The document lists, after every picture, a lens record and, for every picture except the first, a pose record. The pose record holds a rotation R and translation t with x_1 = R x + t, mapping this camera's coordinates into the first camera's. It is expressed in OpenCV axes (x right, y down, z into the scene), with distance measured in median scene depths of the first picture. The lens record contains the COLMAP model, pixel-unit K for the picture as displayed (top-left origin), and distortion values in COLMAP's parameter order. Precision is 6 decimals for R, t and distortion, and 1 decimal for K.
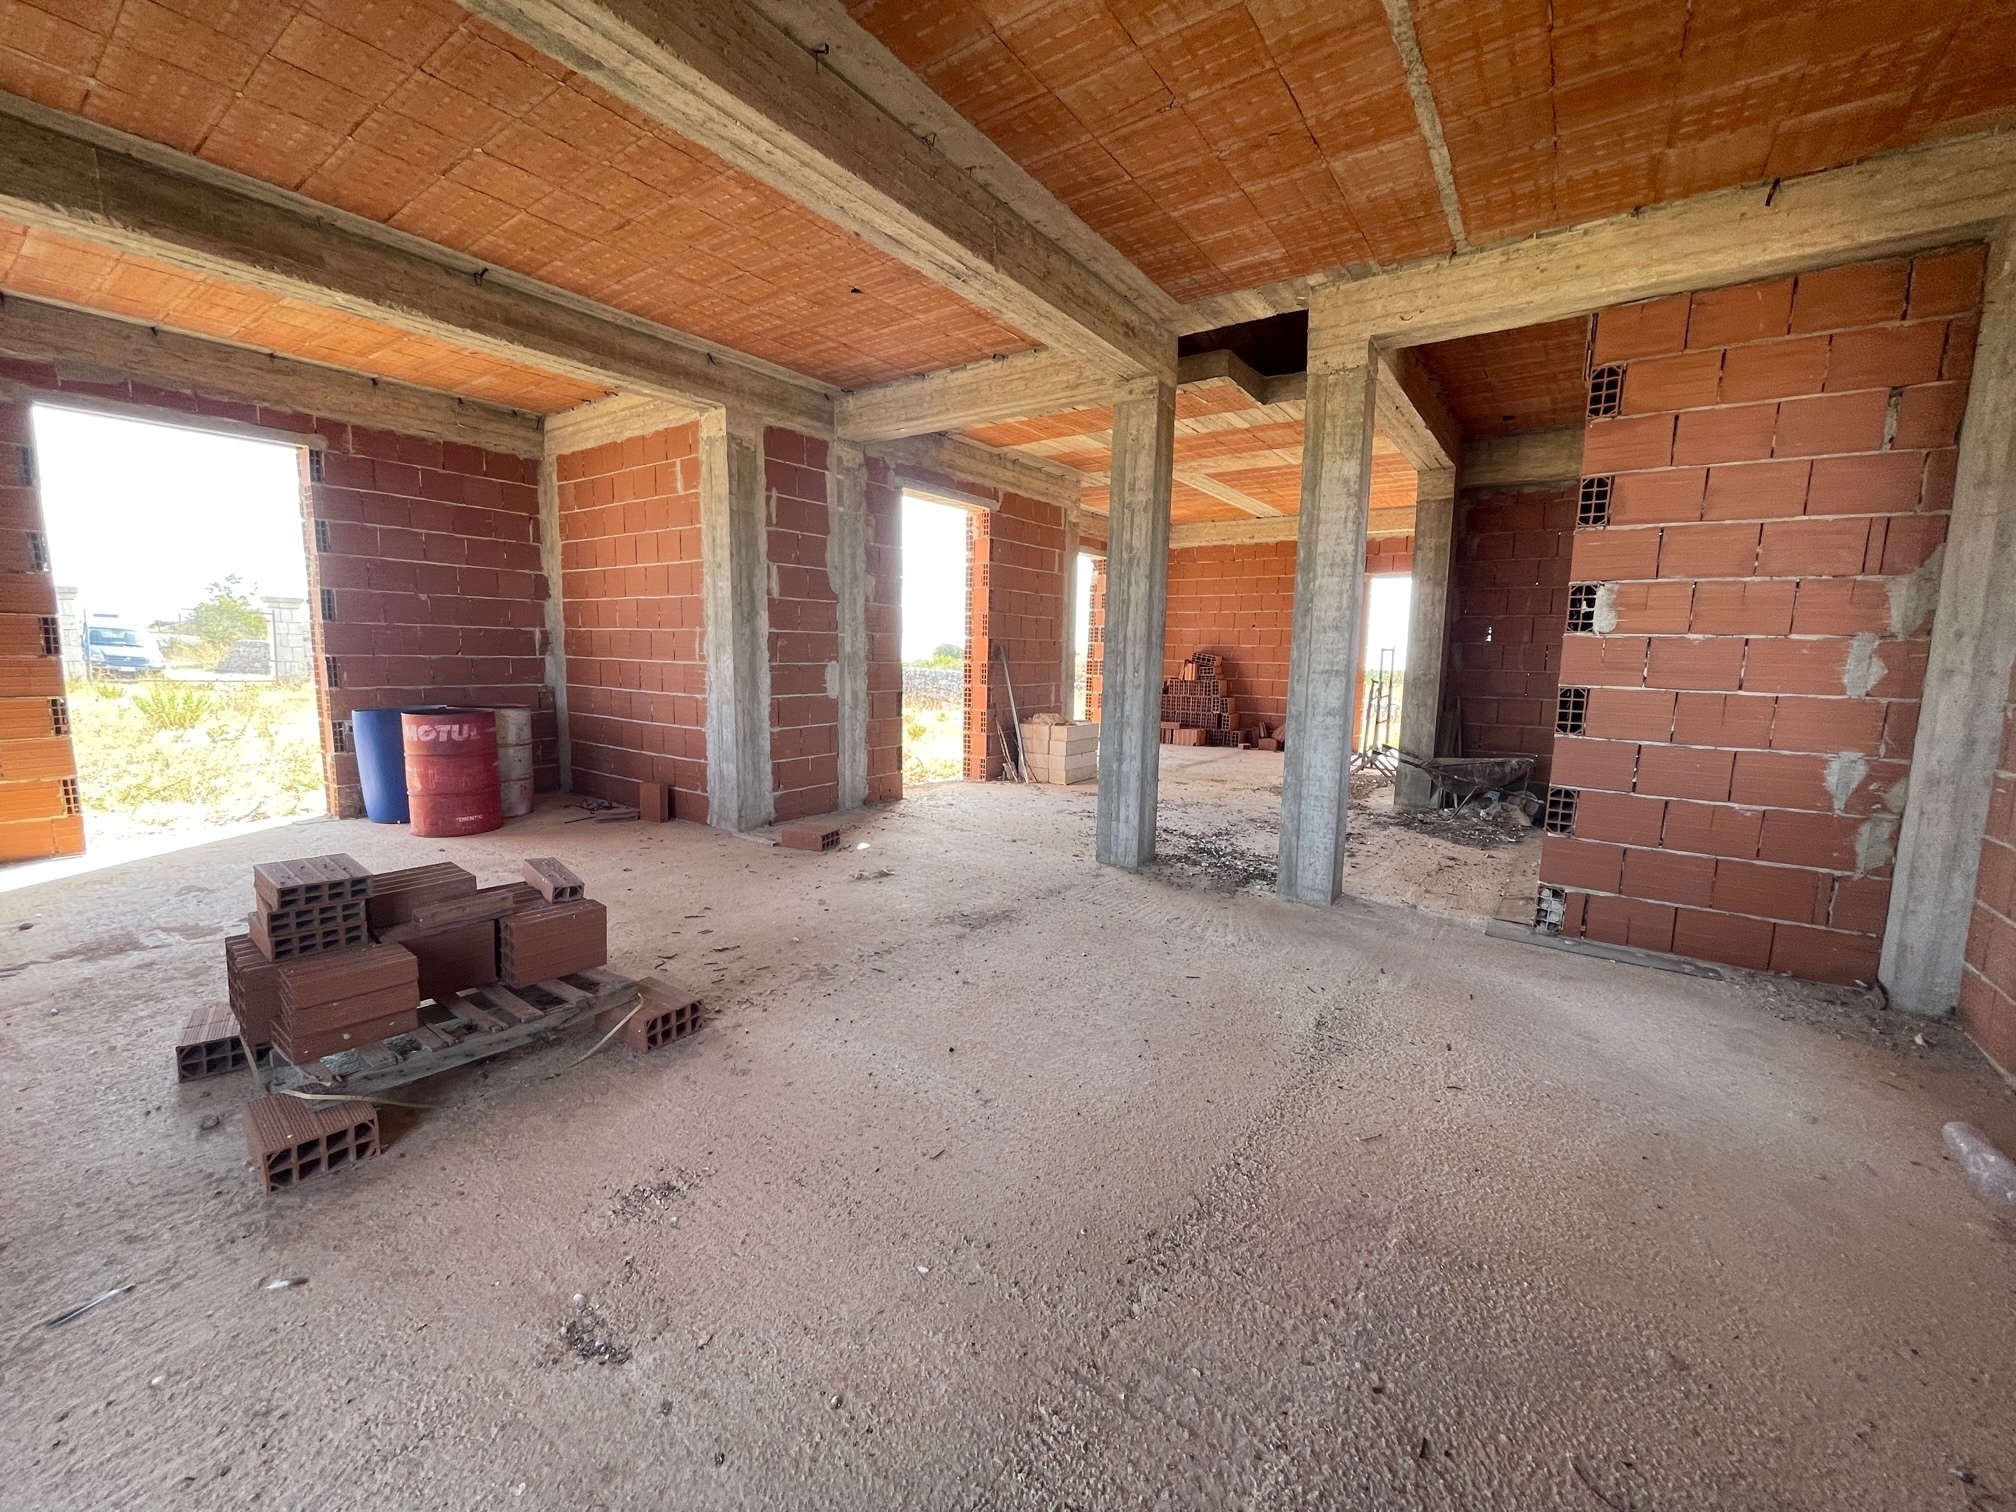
lens RADIAL K [[811.8, 0, 1001.7], [0, 811.8, 754.9], [0, 0, 1]] dist [-0.001562, 0.000038]
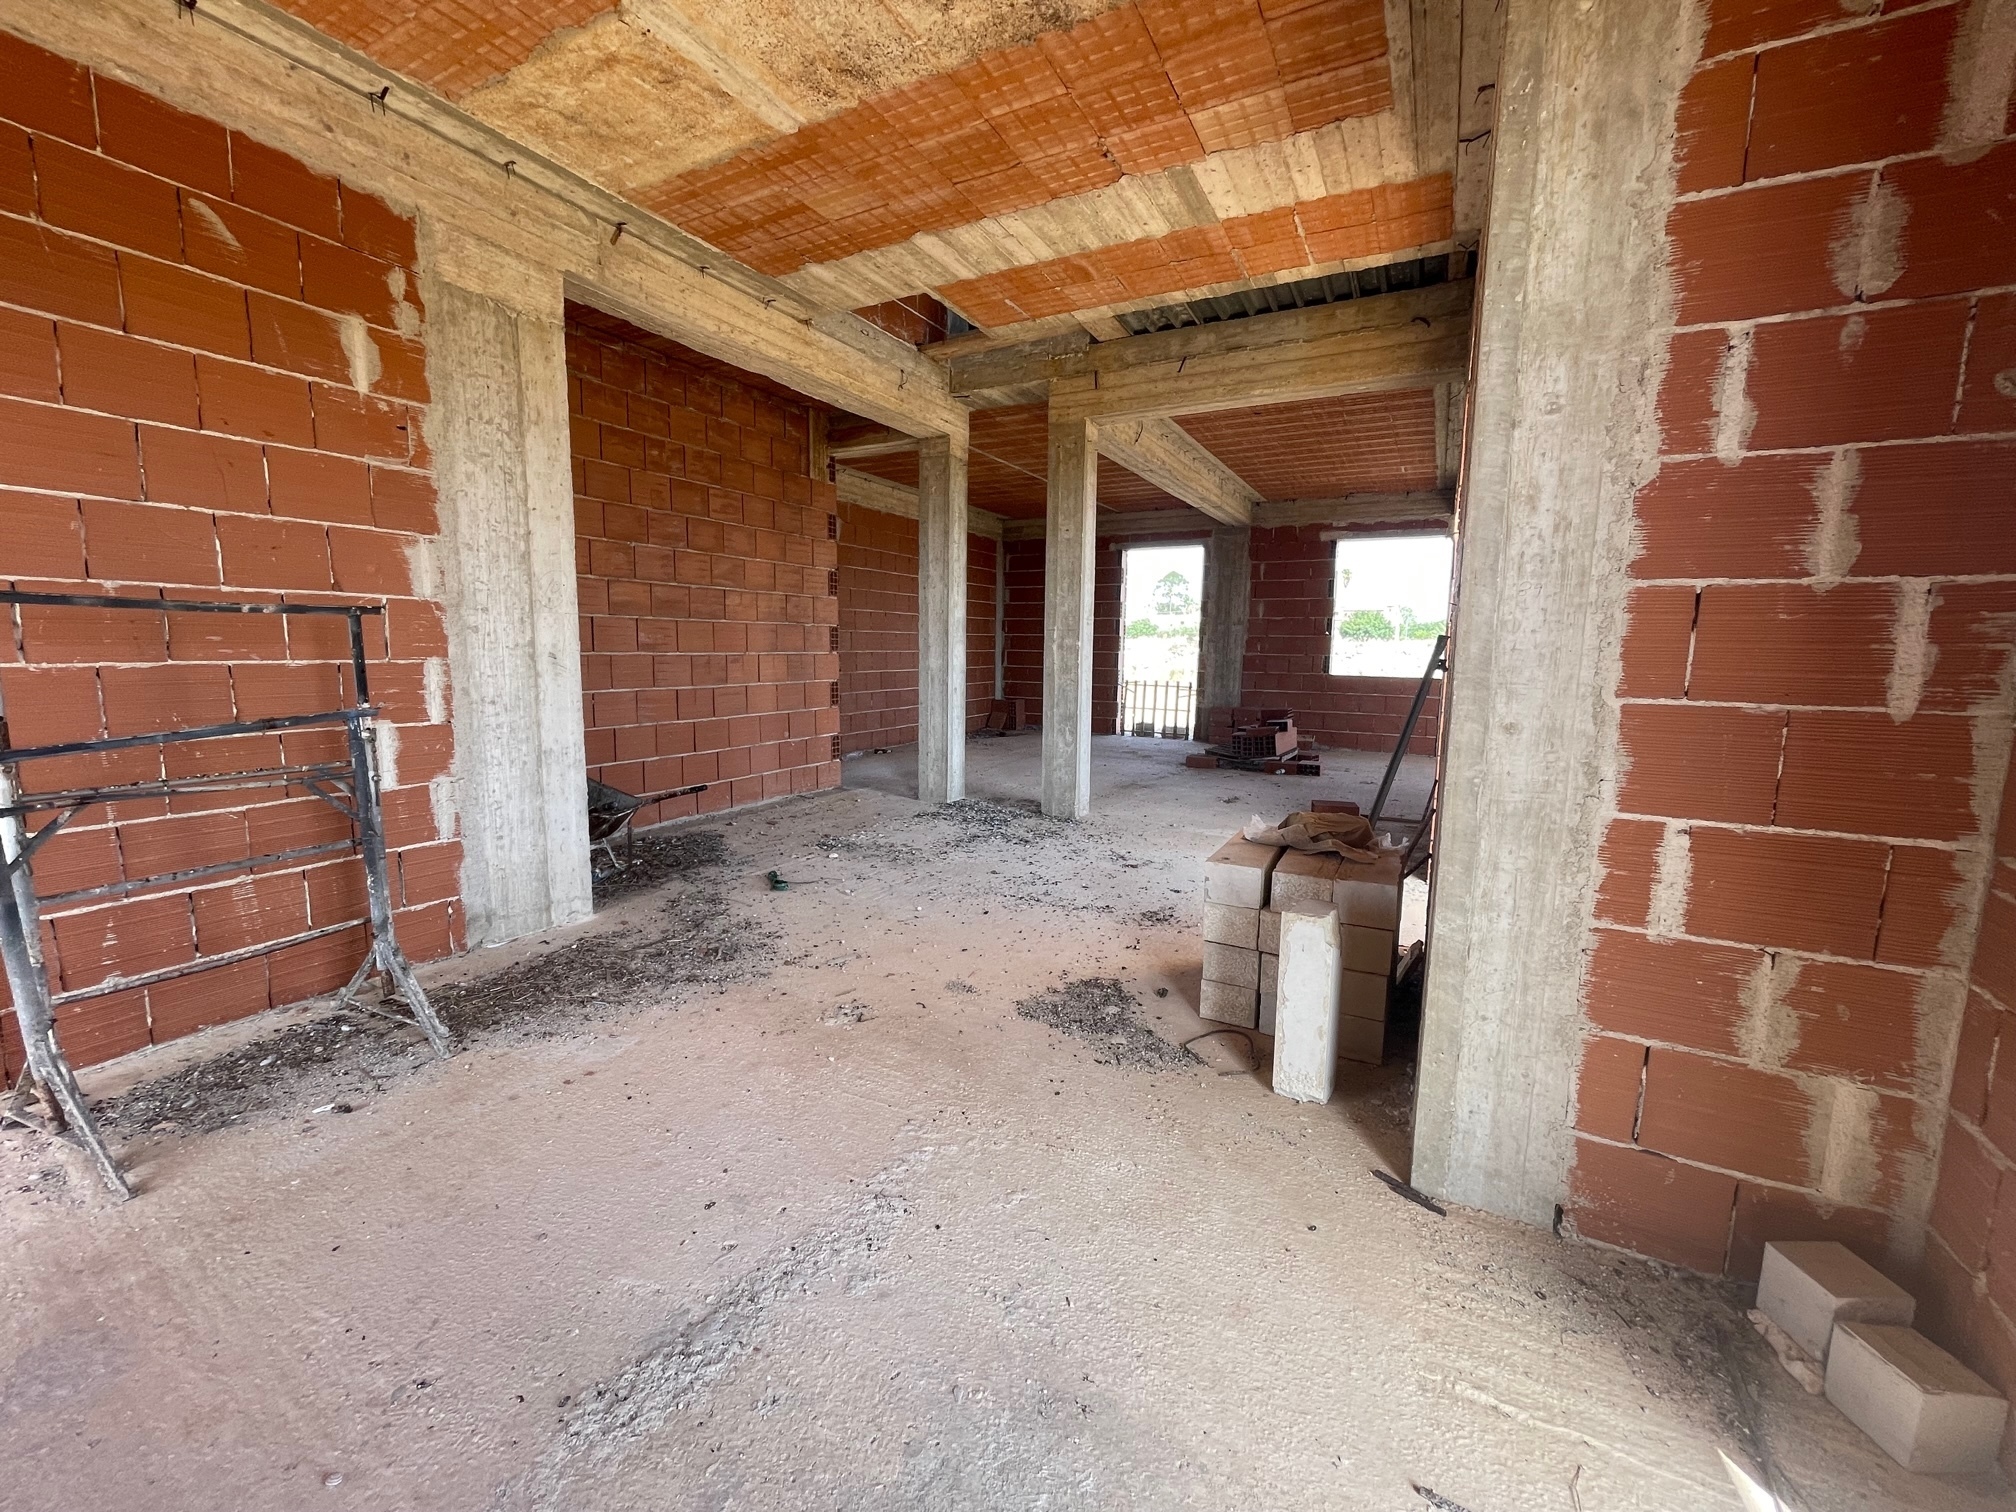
lens RADIAL K [[811.8, 0, 1010.9], [0, 811.8, 753.1], [0, 0, 1]] dist [-0.001562, 0.000038]
pose [[-0.989745, -0.009646, -0.142516, 0.270698], [-0.044980, 0.968007, 0.246860, -0.171893], [0.135575, 0.250739, -0.958514, 1.406127]]
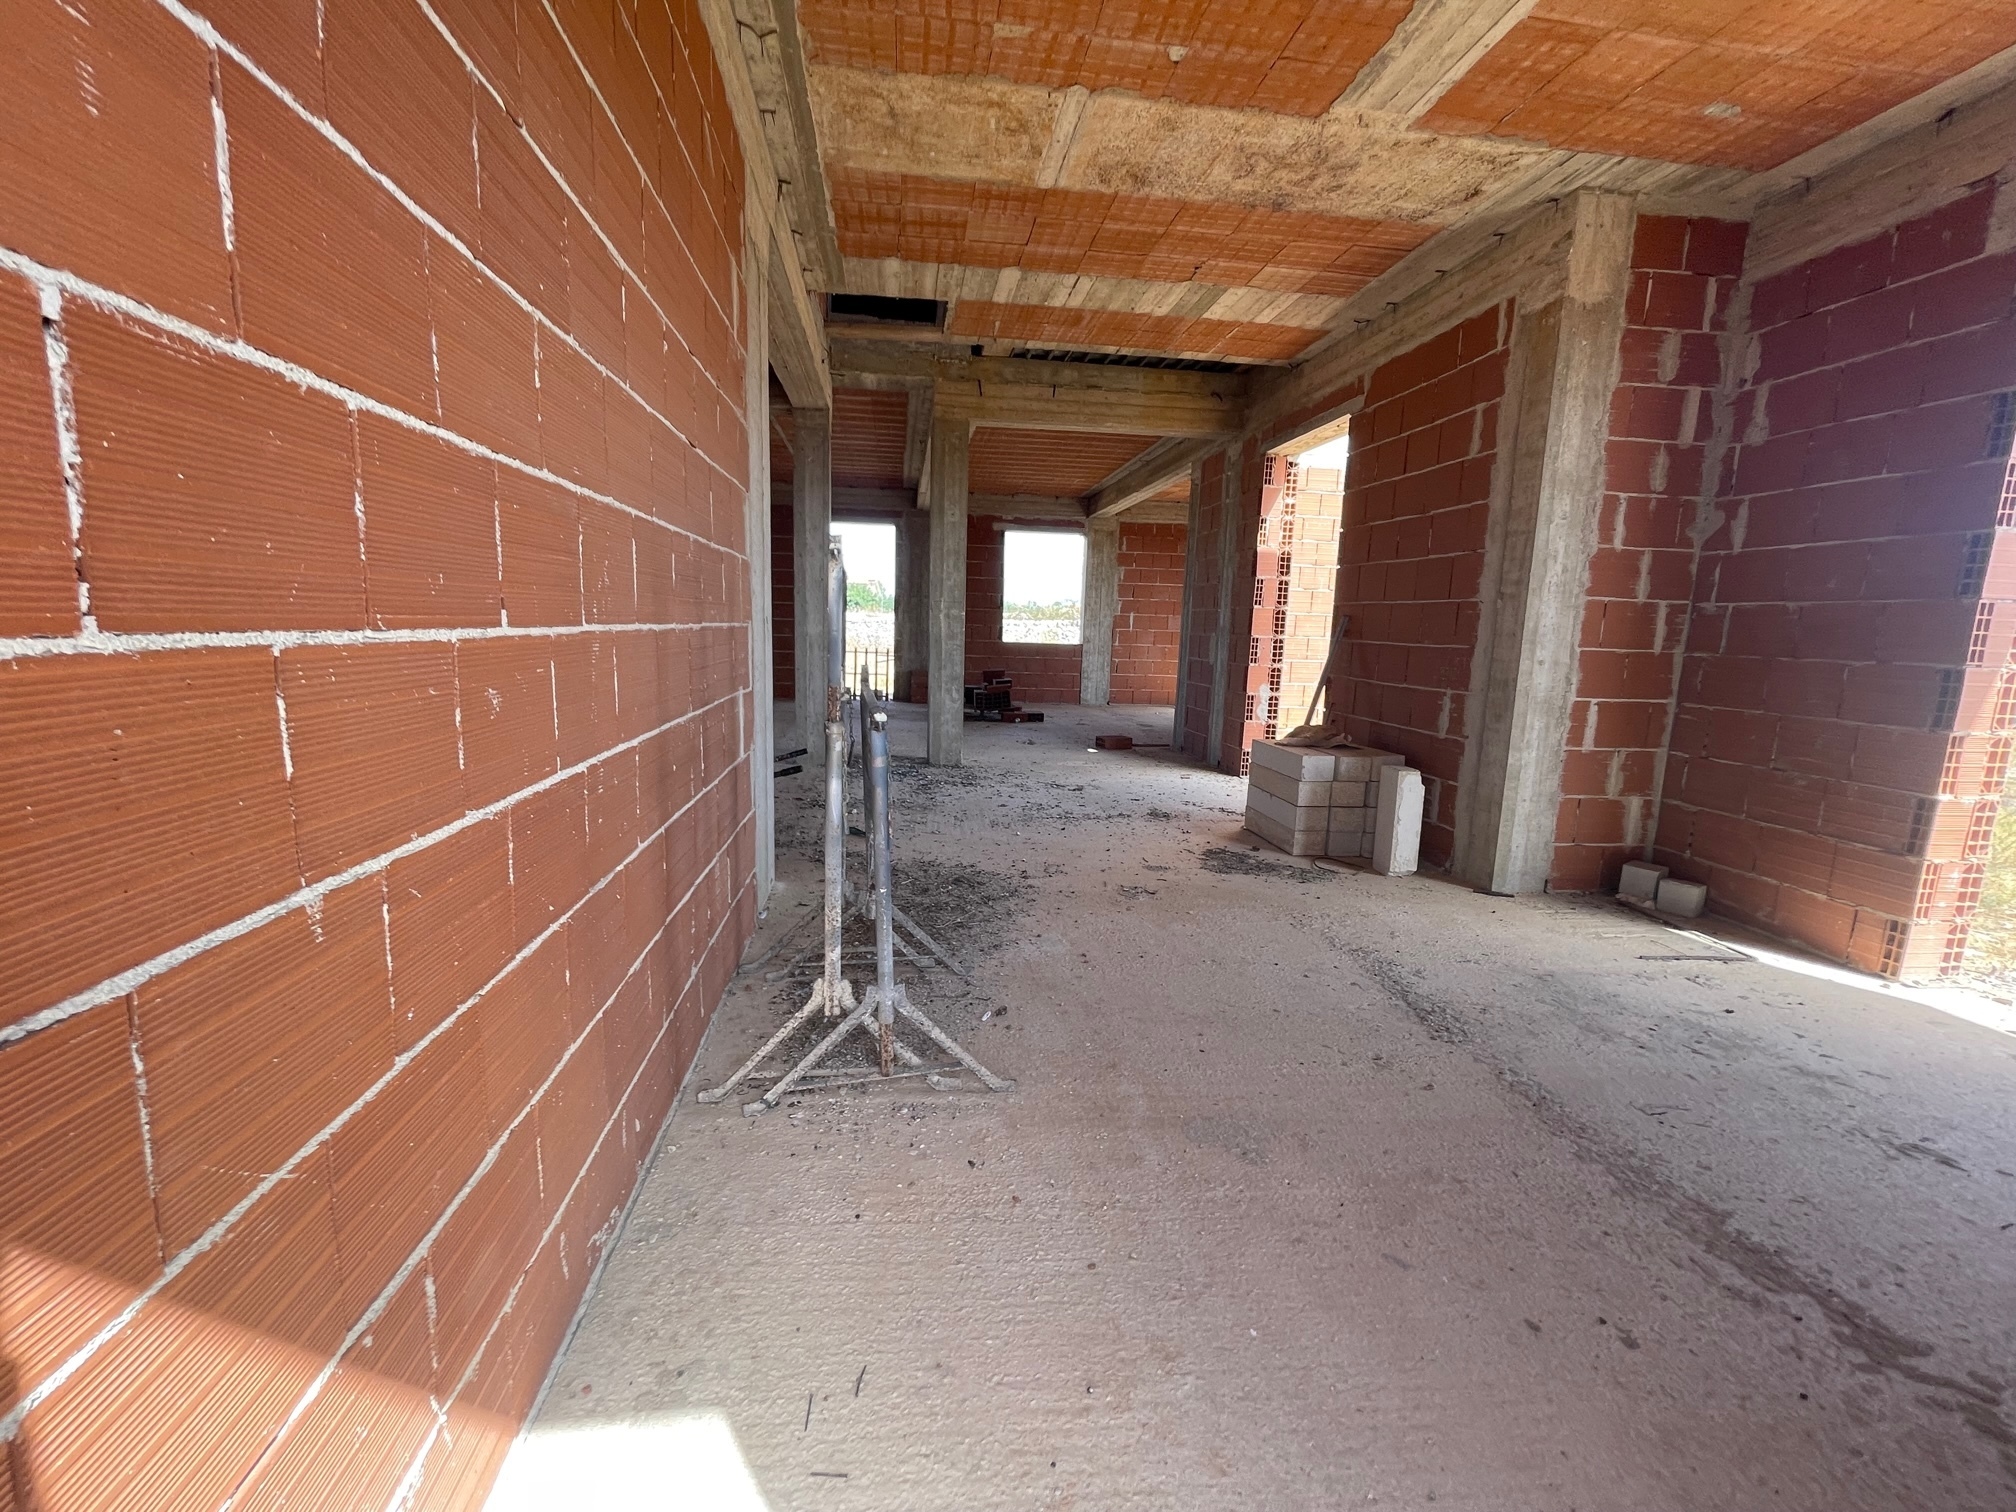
lens RADIAL K [[811.8, 0, 1001.9], [0, 811.8, 754.3], [0, 0, 1]] dist [-0.001562, 0.000038]
pose [[-0.724806, 0.072235, -0.685156, 0.680575], [-0.122575, 0.965102, 0.231418, -0.148713], [0.677962, 0.251716, -0.690657, 1.337254]]
